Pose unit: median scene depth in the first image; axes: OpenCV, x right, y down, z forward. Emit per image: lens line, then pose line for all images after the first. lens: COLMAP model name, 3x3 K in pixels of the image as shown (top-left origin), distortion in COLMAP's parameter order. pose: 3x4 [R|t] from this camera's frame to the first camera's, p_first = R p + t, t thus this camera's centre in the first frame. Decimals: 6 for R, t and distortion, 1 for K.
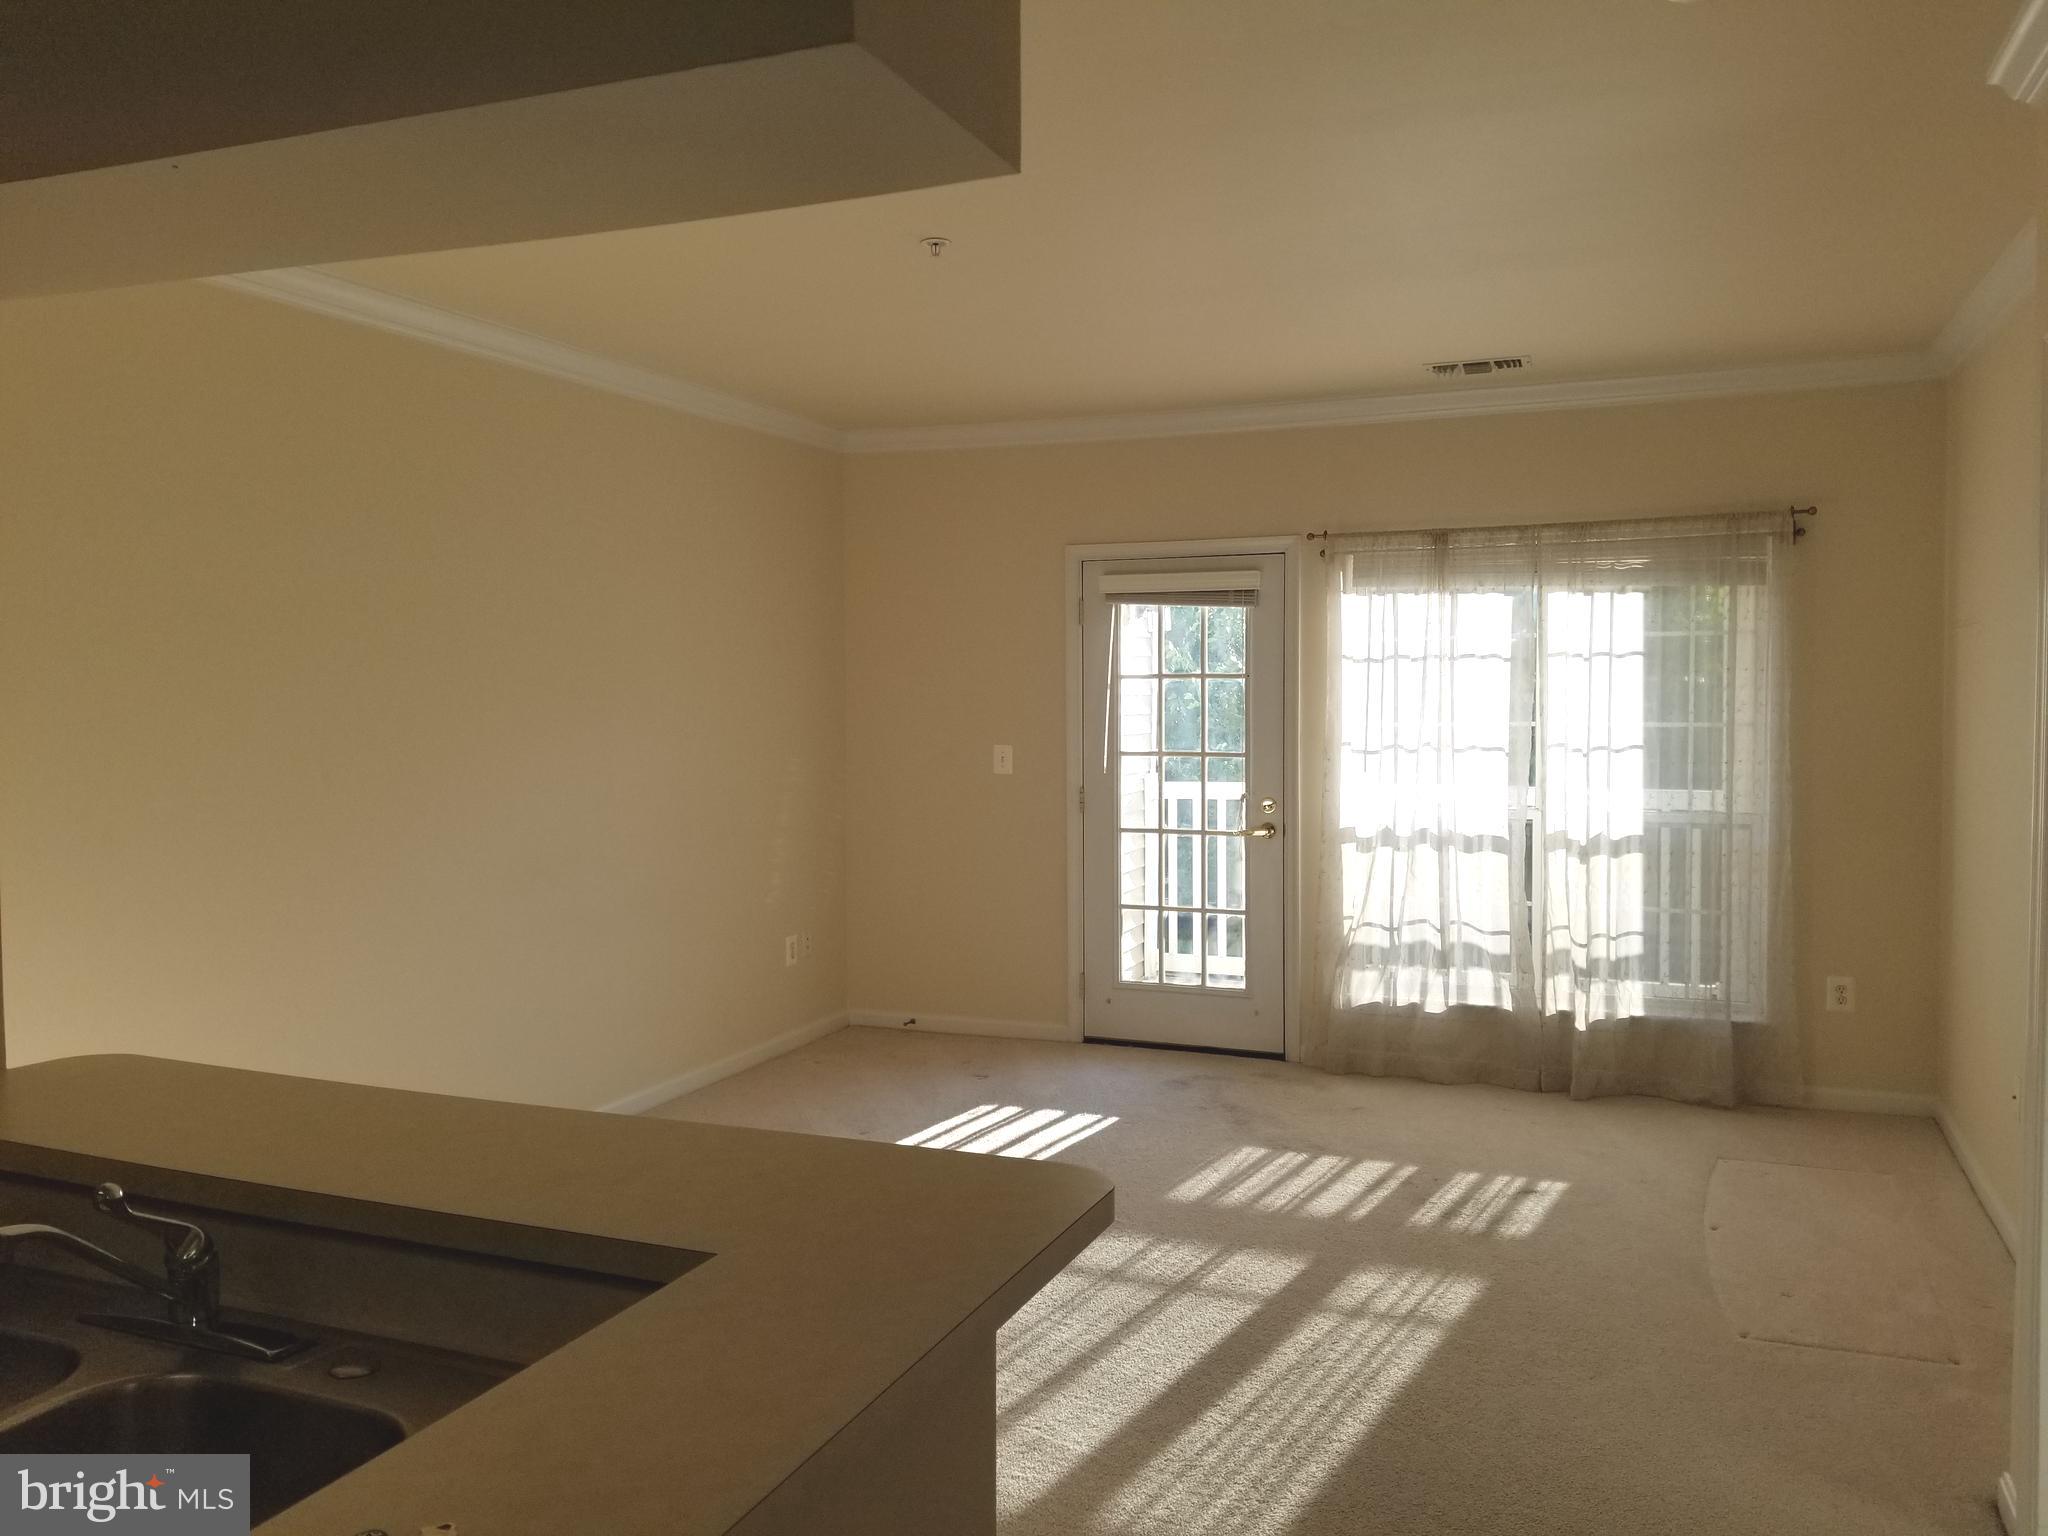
lens RADIAL K [[1652.5, 0, 1024.0], [0, 1652.5, 768.0], [0, 0, 1]] dist [0.107374, -0.174214]
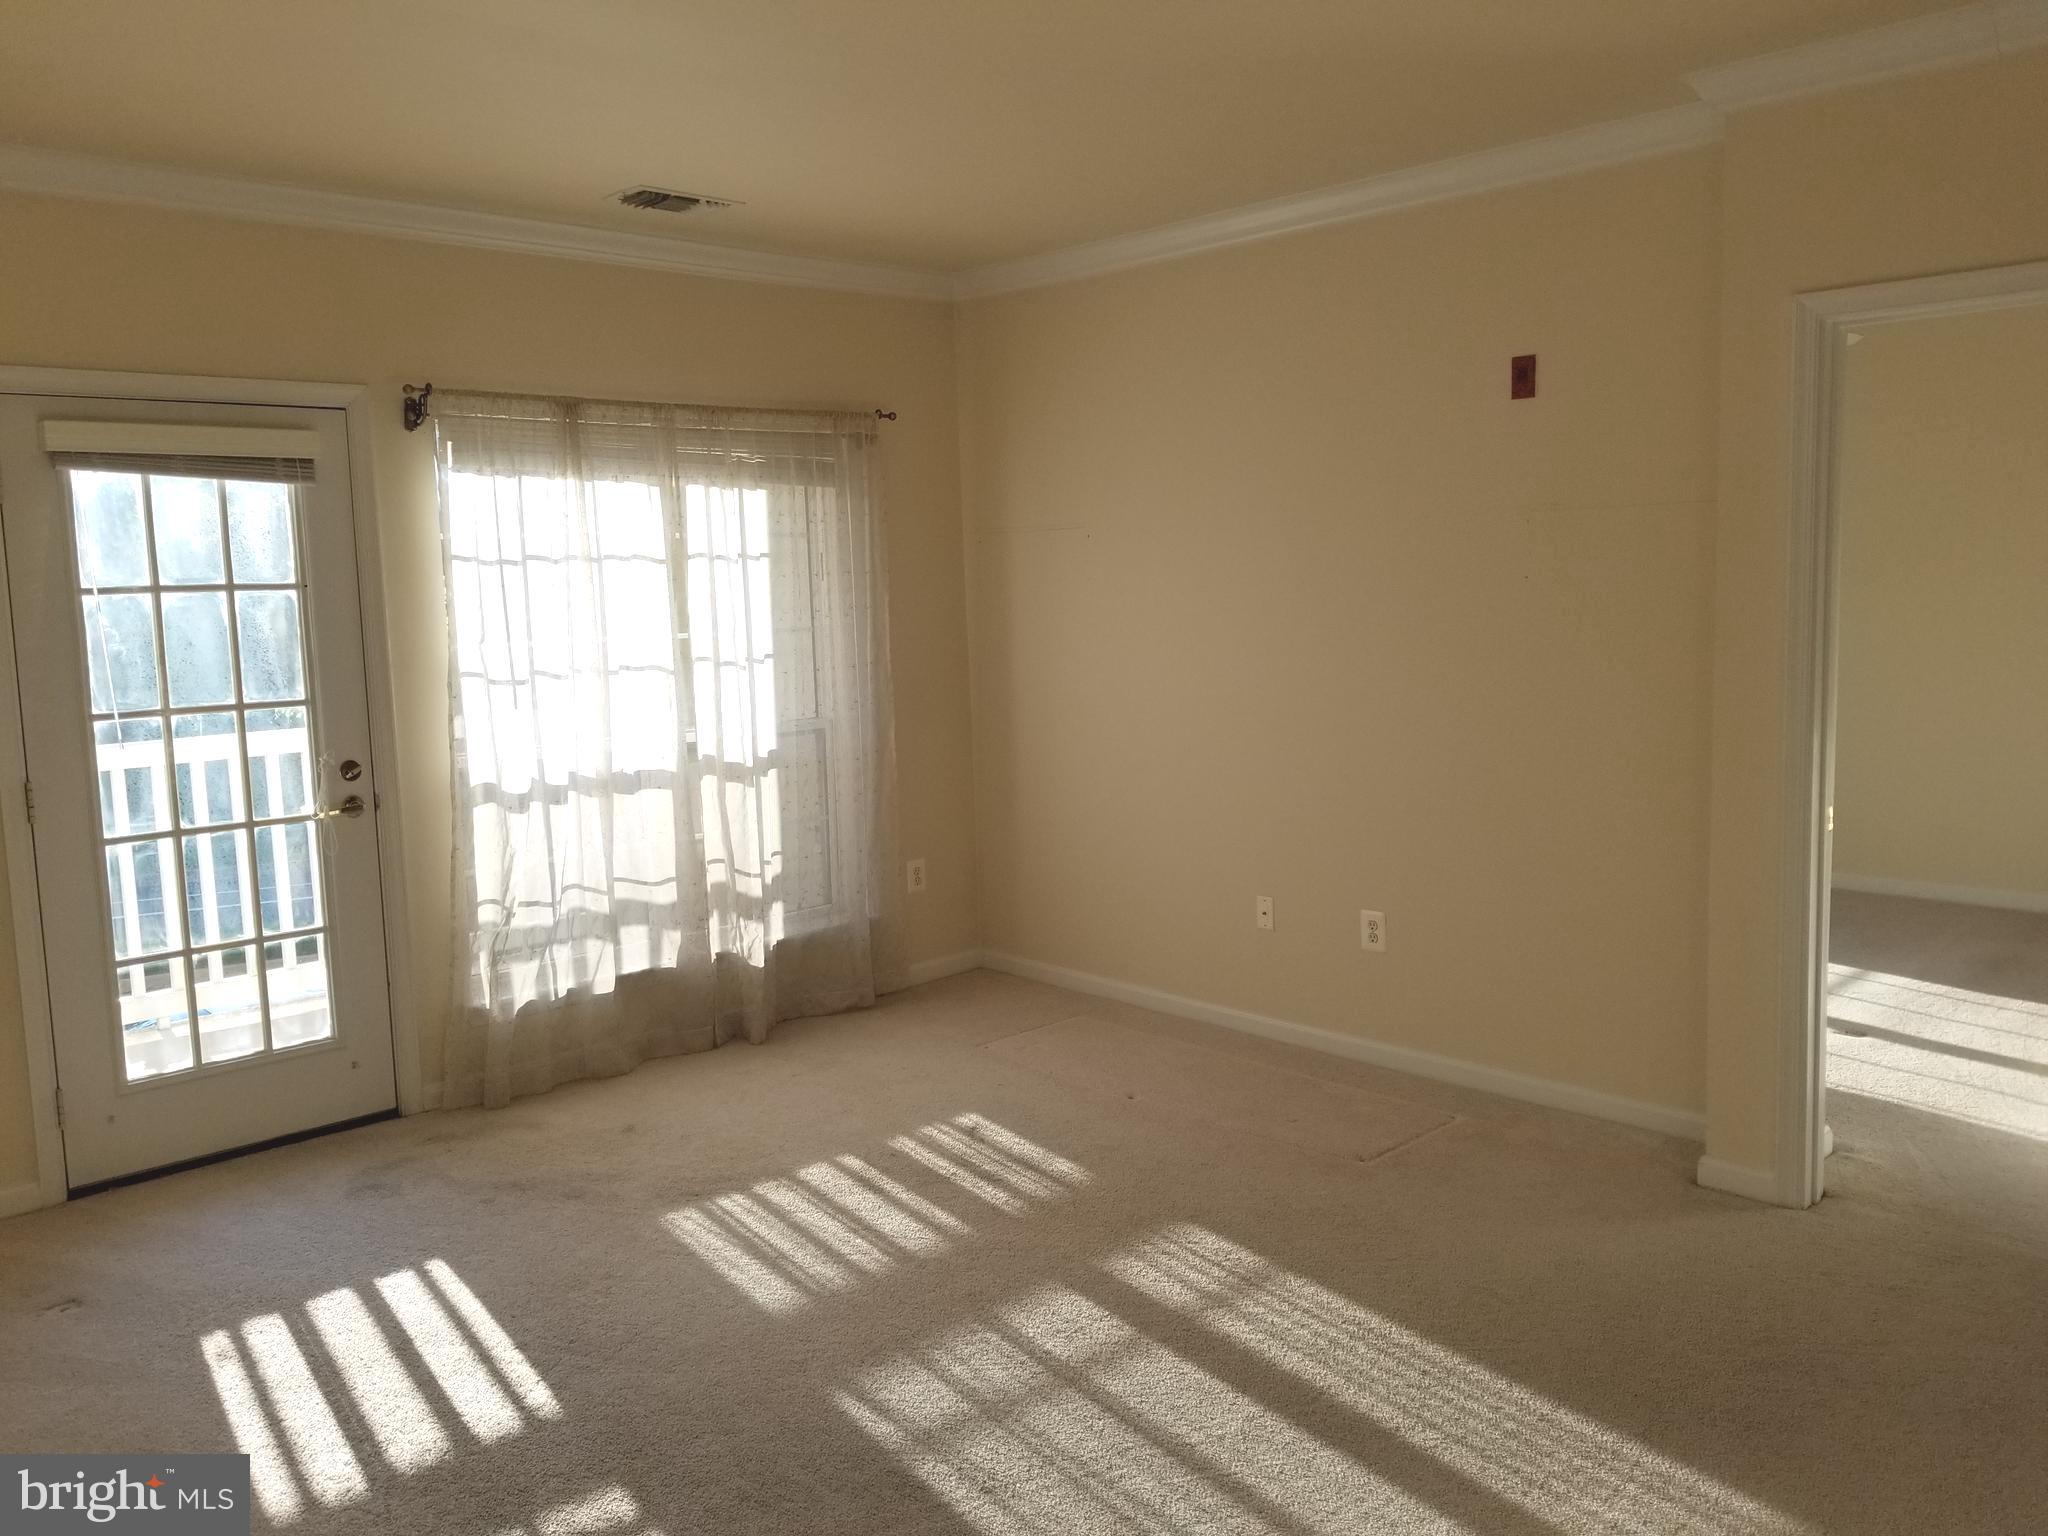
lens RADIAL K [[1553.7, 0, 1021.4], [0, 1553.7, 761.6], [0, 0, 1]] dist [0.094338, -0.124168]
pose [[0.423155, -0.112383, 0.899061, -0.355213], [0.078244, 0.993103, 0.087312, -0.018505], [-0.902673, 0.033400, 0.429030, 0.485328]]
